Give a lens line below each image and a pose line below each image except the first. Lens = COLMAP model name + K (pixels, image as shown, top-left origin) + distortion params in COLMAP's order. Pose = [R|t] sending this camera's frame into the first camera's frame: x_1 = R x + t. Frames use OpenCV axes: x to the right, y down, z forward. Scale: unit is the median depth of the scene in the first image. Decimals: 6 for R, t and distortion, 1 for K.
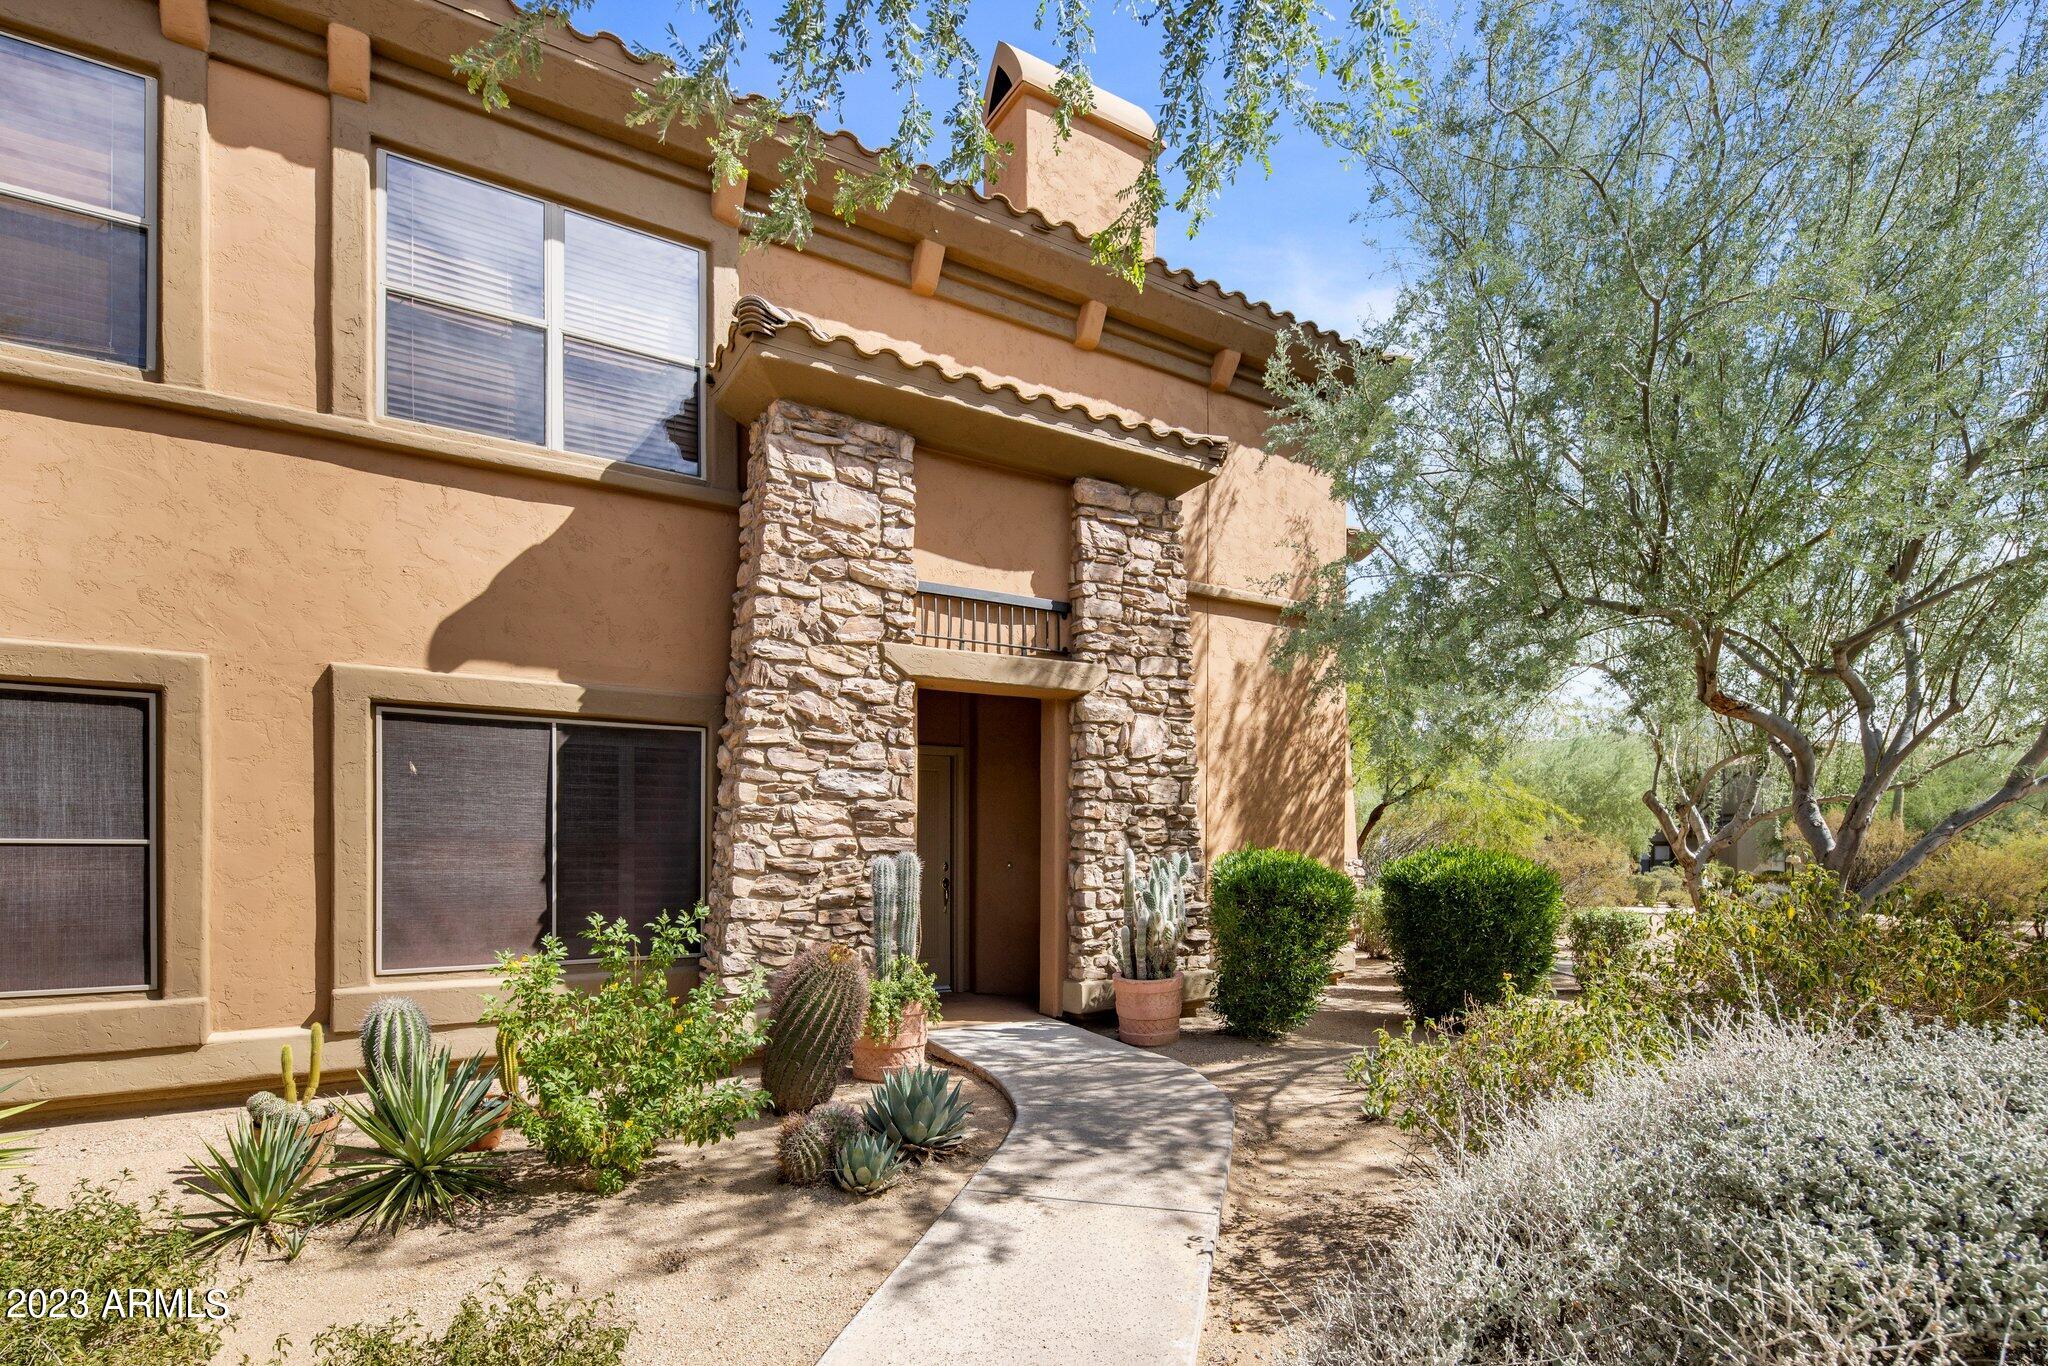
lens RADIAL K [[953.8, 0, 991.5], [0, 953.8, 841.2], [0, 0, 1]] dist [0.004024, -0.002490]
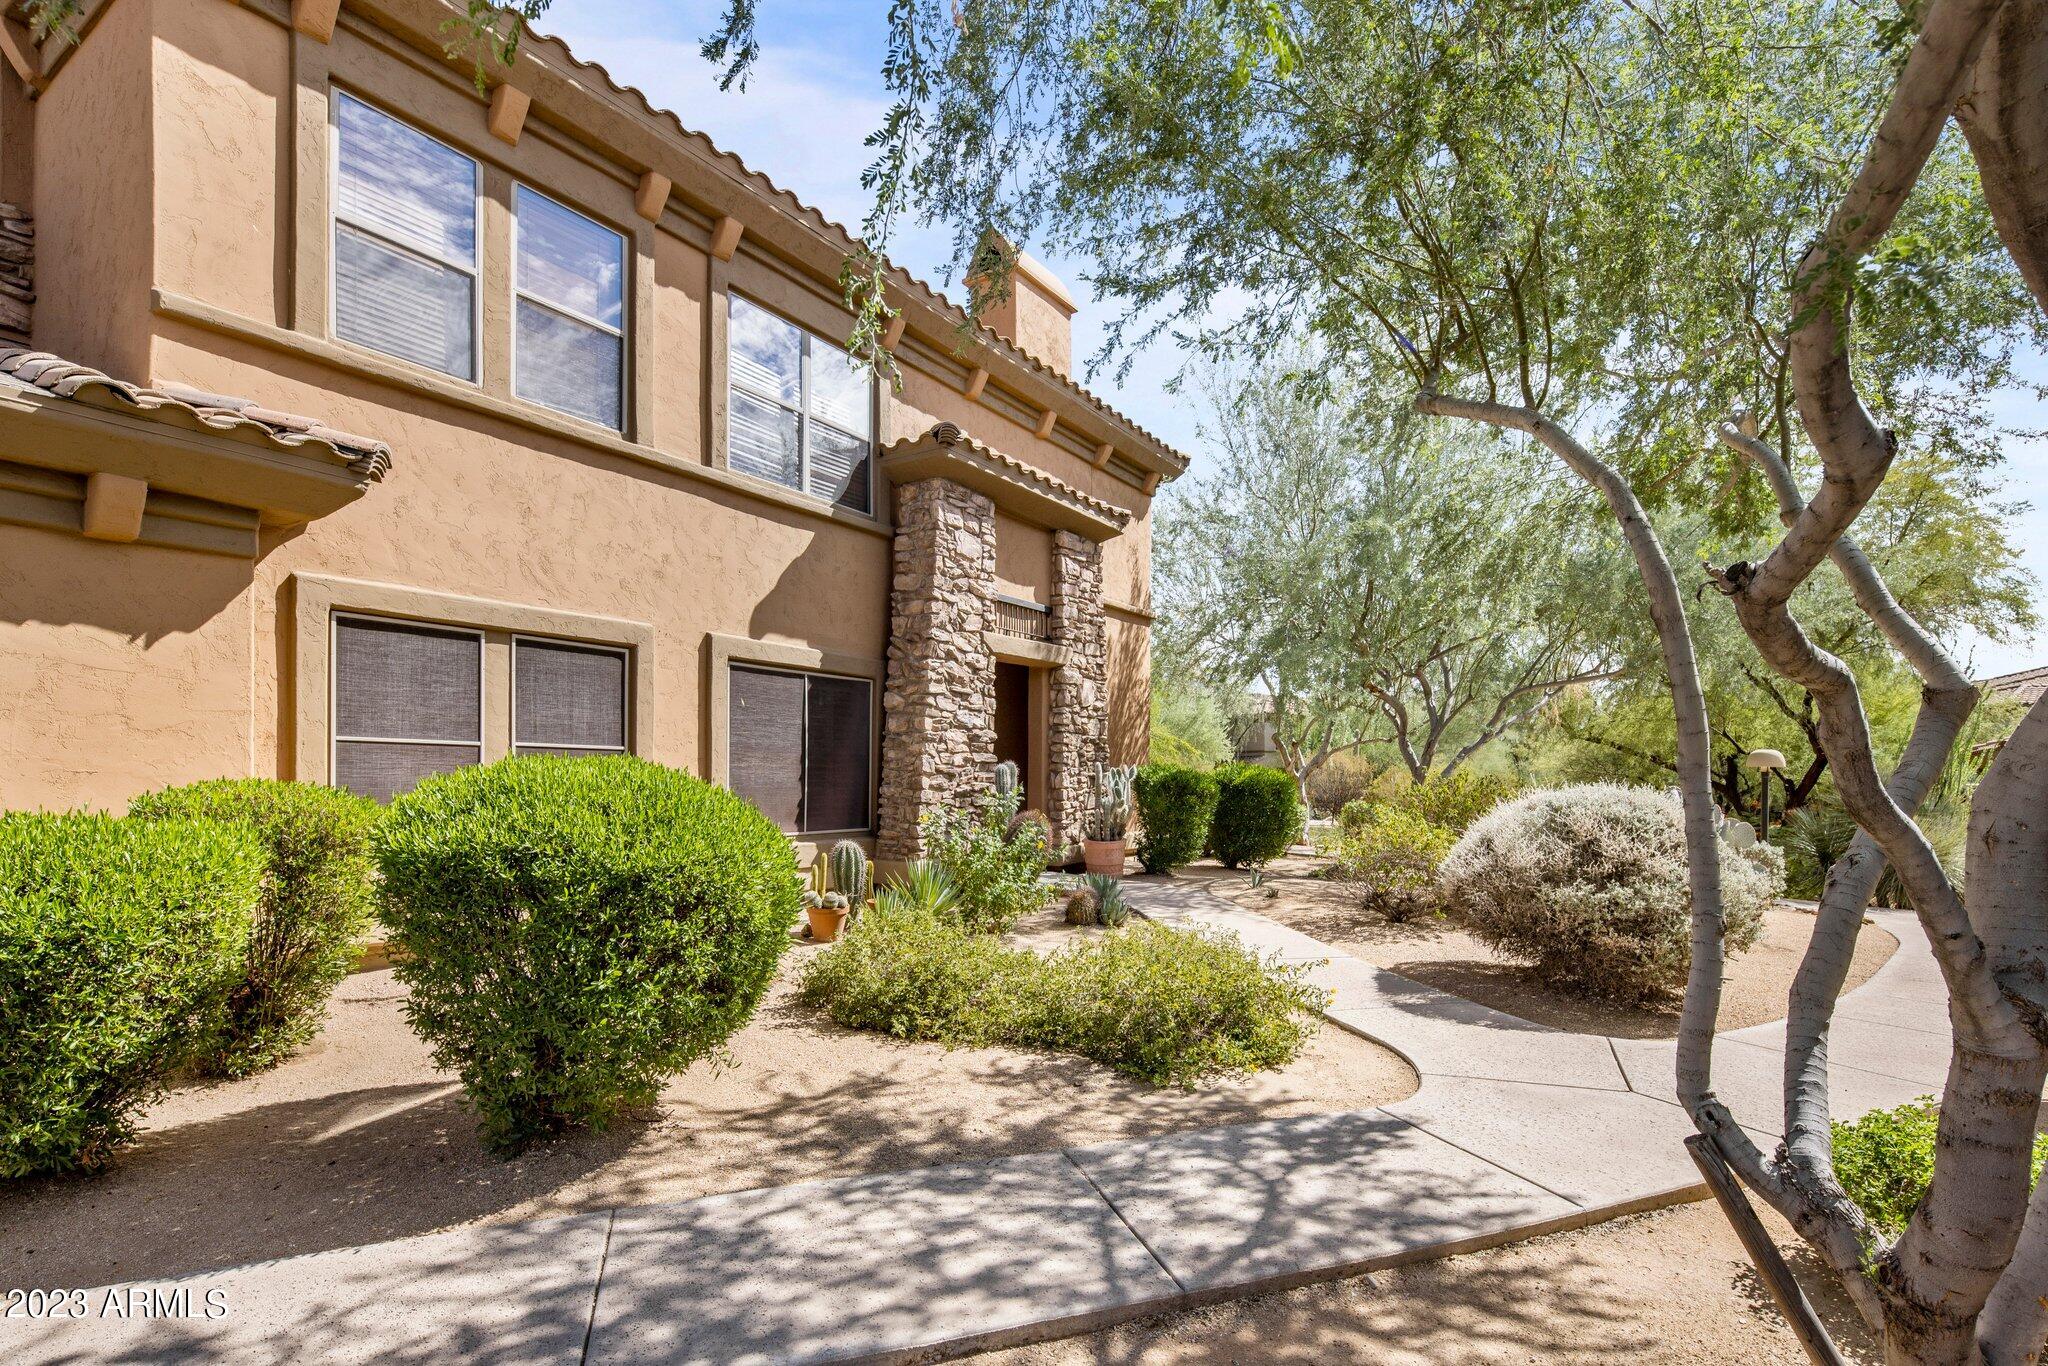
lens RADIAL K [[953.8, 0, 1048.7], [0, 953.8, 771.1], [0, 0, 1]] dist [0.004024, -0.002490]
pose [[0.898196, 0.002931, 0.439586, -0.720192], [-0.002029, 0.999995, -0.002523, 0.029637], [-0.439592, 0.001374, 0.898197, -0.485718]]
